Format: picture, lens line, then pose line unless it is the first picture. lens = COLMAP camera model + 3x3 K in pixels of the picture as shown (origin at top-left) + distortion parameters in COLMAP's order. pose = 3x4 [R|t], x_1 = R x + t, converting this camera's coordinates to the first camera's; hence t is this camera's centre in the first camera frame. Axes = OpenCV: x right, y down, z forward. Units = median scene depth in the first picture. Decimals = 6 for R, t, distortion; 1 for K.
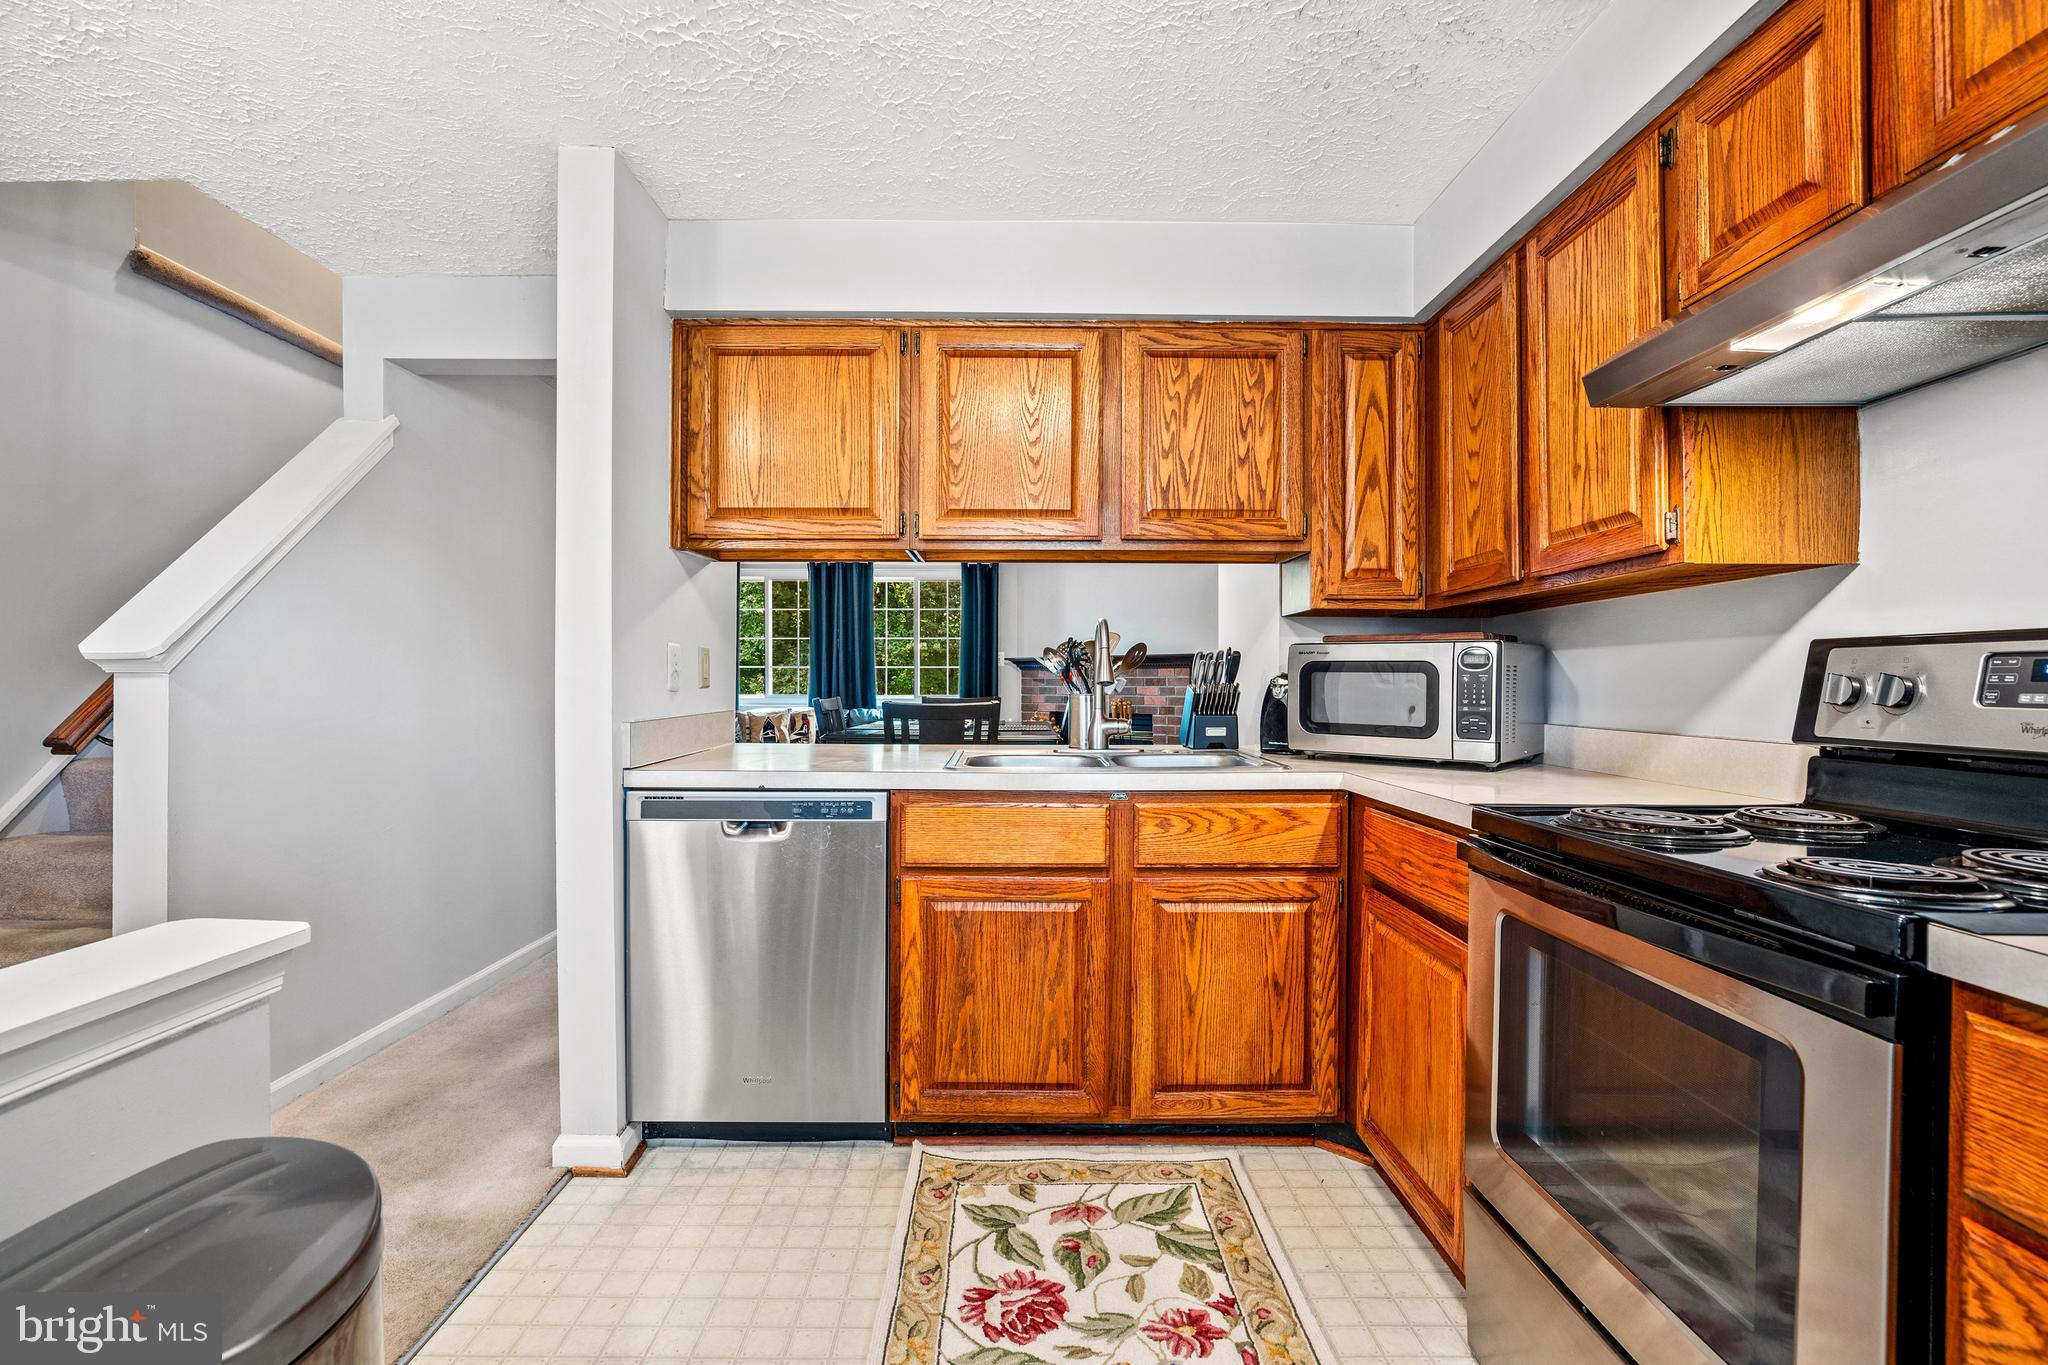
lens RADIAL K [[957.6, 0, 1029.5], [0, 957.6, 670.0], [0, 0, 1]] dist [-0.023850, 0.007170]
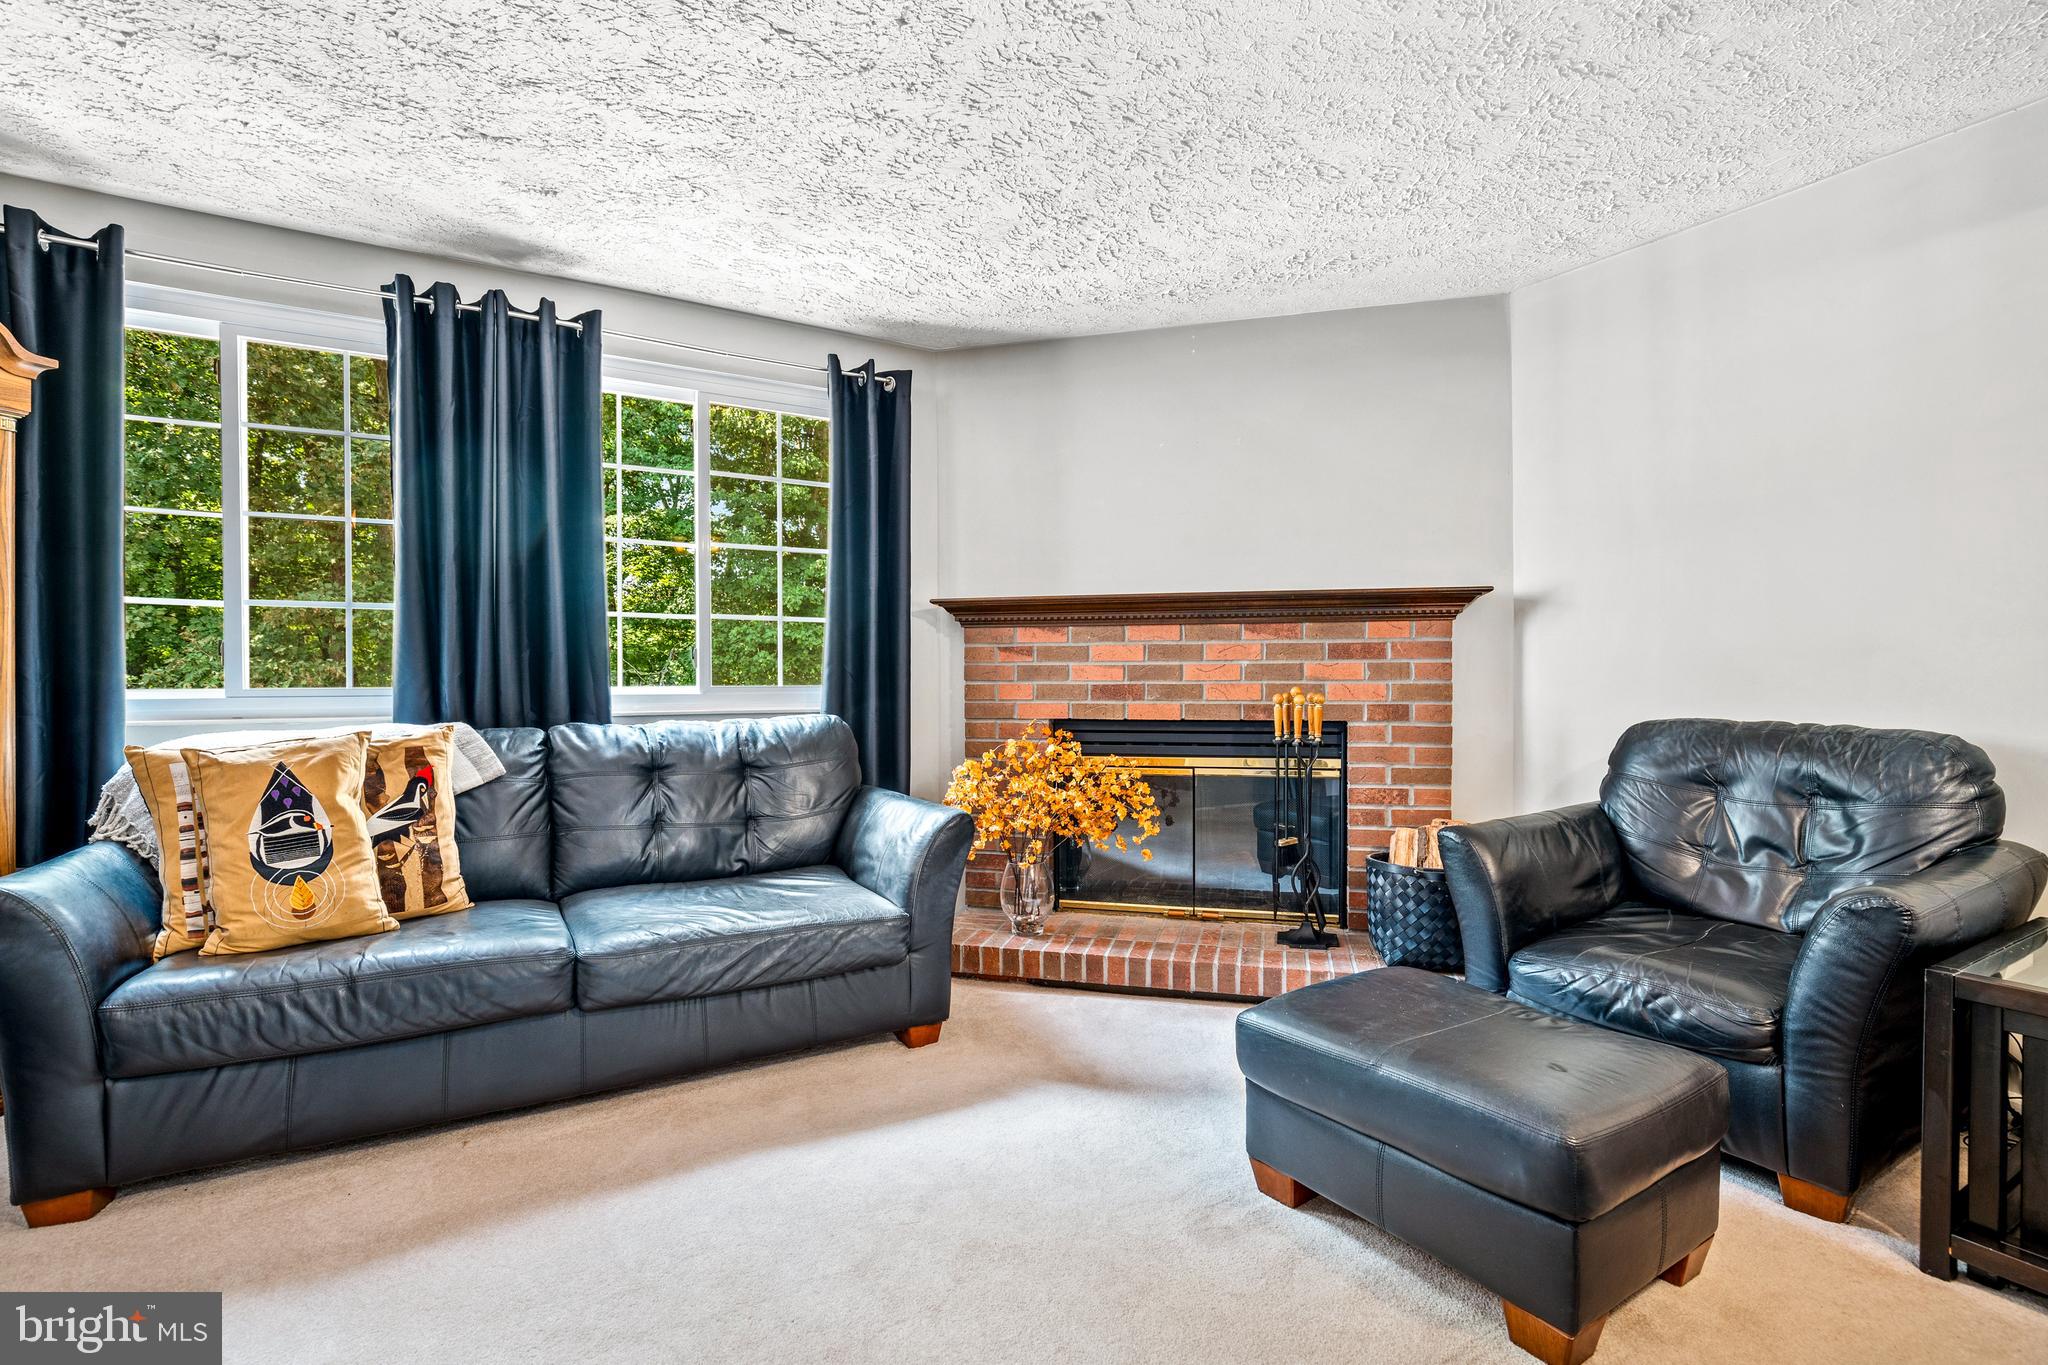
lens RADIAL K [[929.7, 0, 1012.2], [0, 929.7, 692.6], [0, 0, 1]] dist [-0.012704, 0.000086]
pose [[0.871178, -0.009989, 0.490866, -0.202804], [-0.003584, 0.999637, 0.026702, 0.018750], [-0.490954, -0.025022, 0.870826, 0.611424]]
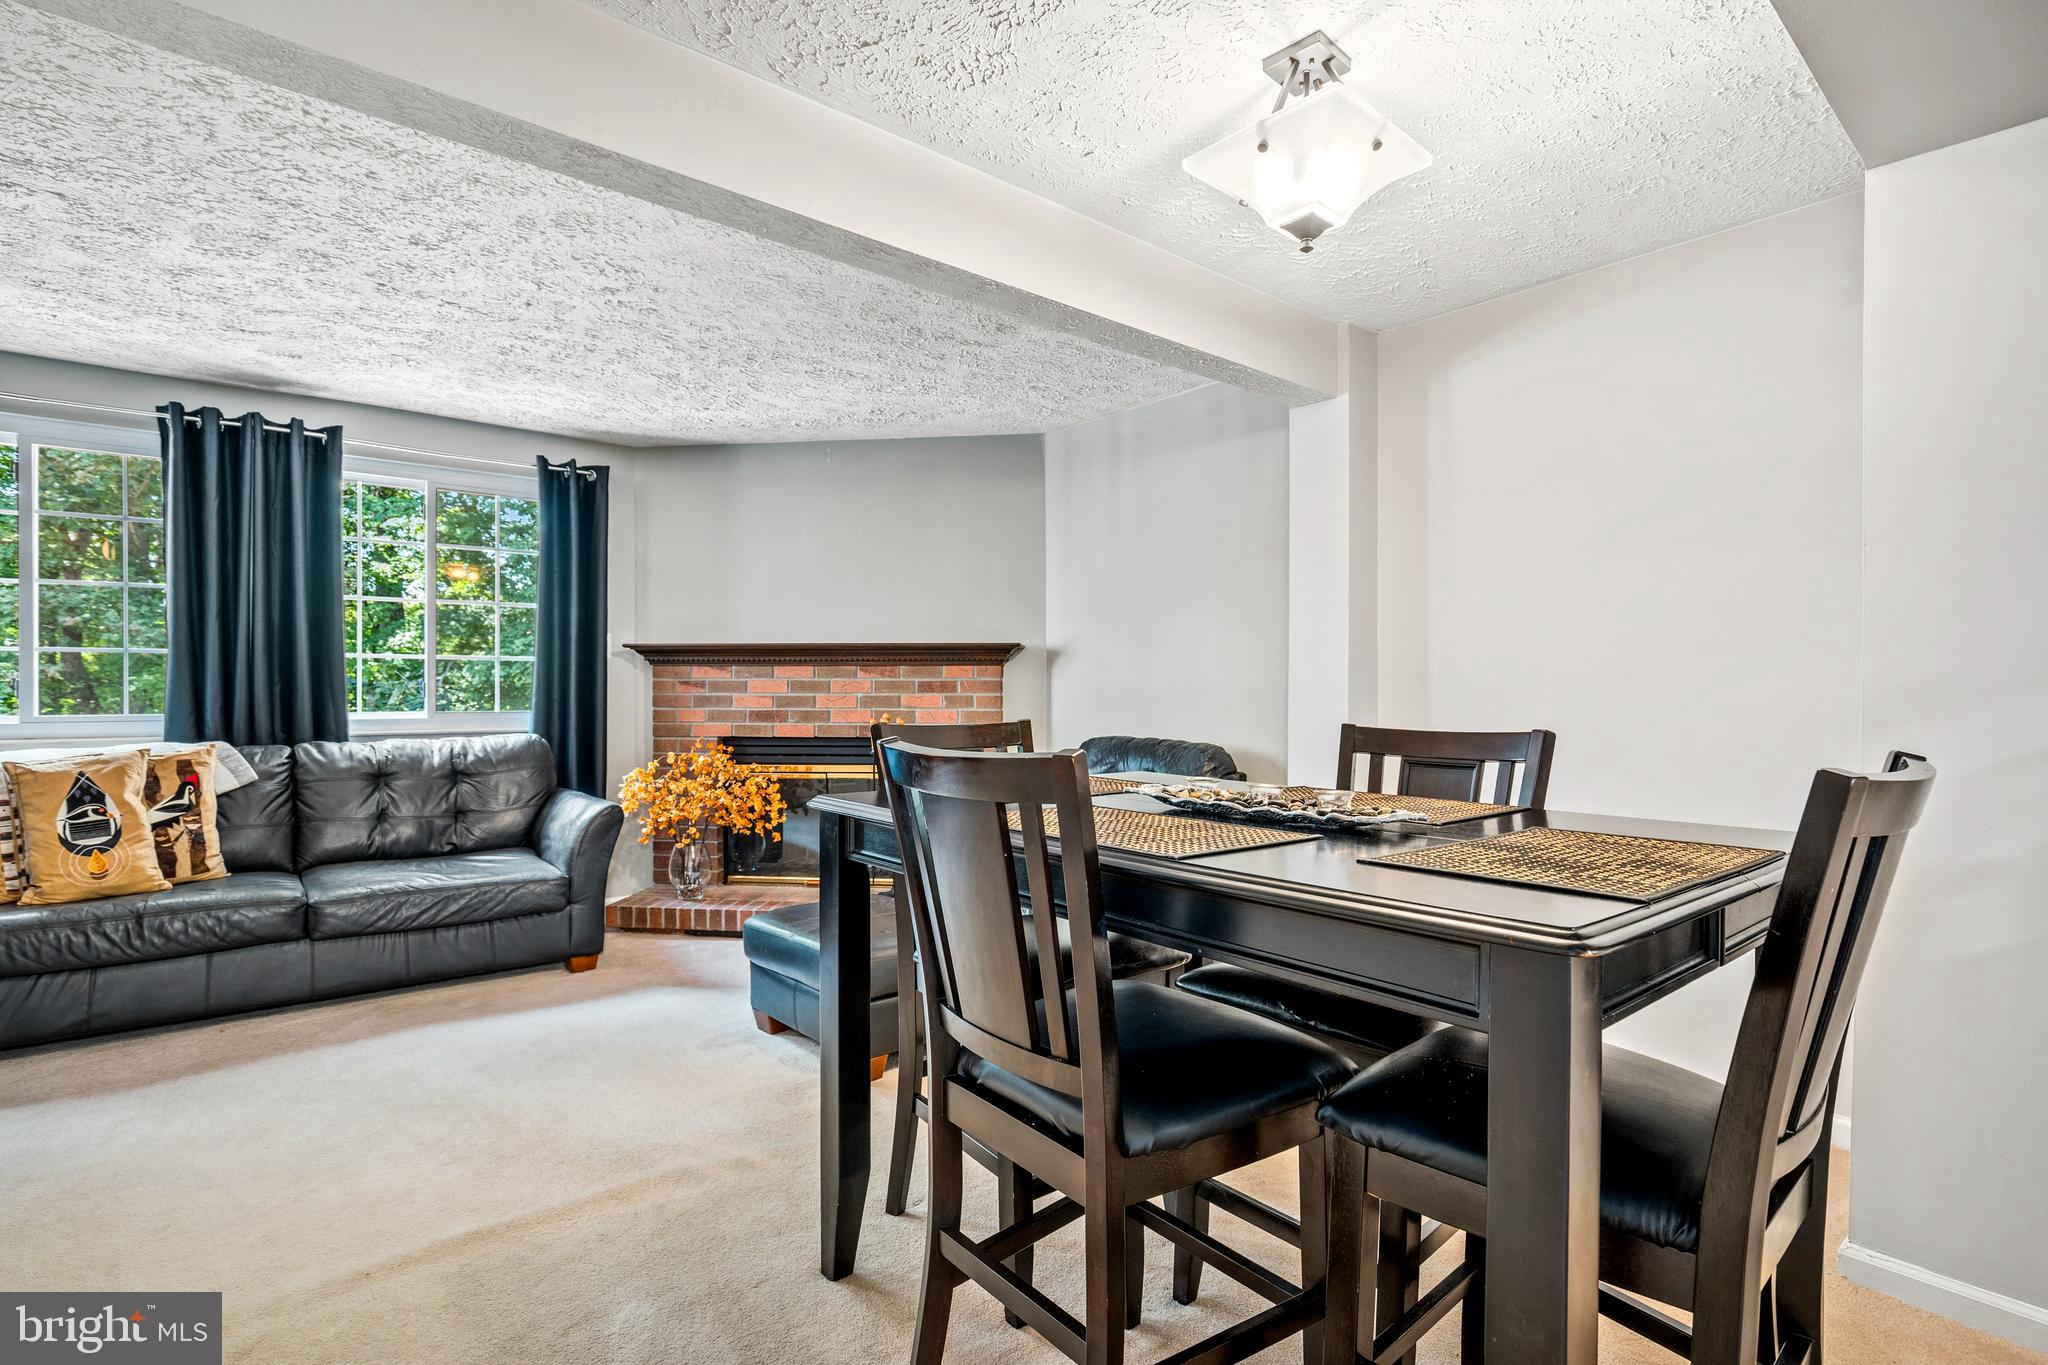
lens RADIAL K [[957.7, 0, 999.1], [0, 957.7, 695.3], [0, 0, 1]] dist [-0.022627, 0.007861]
pose [[0.786786, -0.002601, 0.617221, -0.199059], [-0.009328, 0.999827, 0.016104, 0.006701], [-0.617156, -0.018428, 0.786625, 0.421517]]
